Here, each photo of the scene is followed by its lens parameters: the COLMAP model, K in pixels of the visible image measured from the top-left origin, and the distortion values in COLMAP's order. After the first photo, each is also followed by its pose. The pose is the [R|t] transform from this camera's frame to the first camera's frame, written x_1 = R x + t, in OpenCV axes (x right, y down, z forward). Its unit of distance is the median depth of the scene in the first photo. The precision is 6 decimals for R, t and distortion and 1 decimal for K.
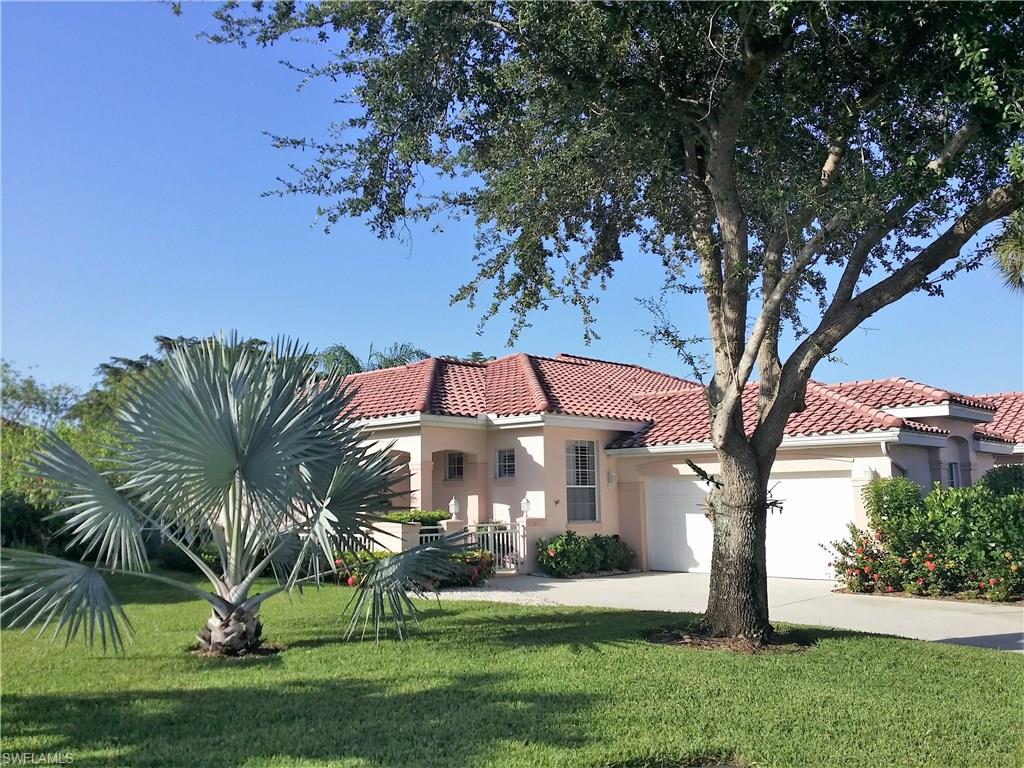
lens RADIAL K [[952.6, 0, 507.7], [0, 952.6, 378.7], [0, 0, 1]] dist [0.110523, -0.255444]
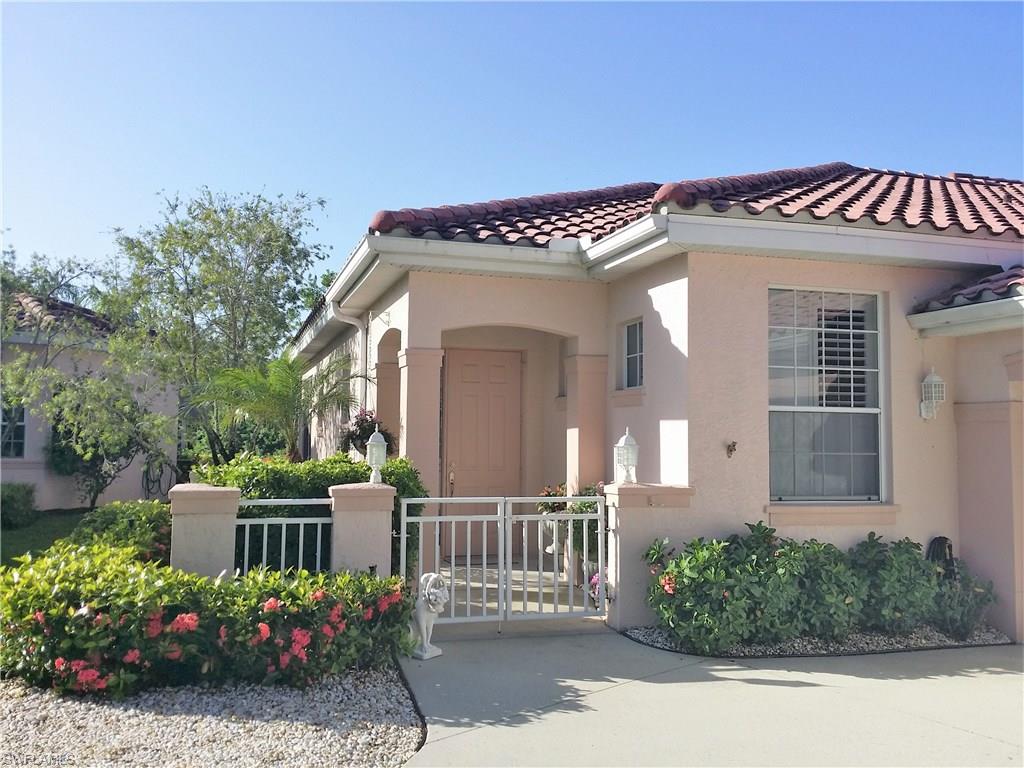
lens RADIAL K [[952.6, 0, 507.7], [0, 952.6, 378.7], [0, 0, 1]] dist [0.110523, -0.255444]
pose [[0.848439, -0.009424, -0.529210, 0.175548], [0.044195, 0.997611, 0.053090, 0.074844], [0.527445, -0.068432, 0.846828, 0.609963]]
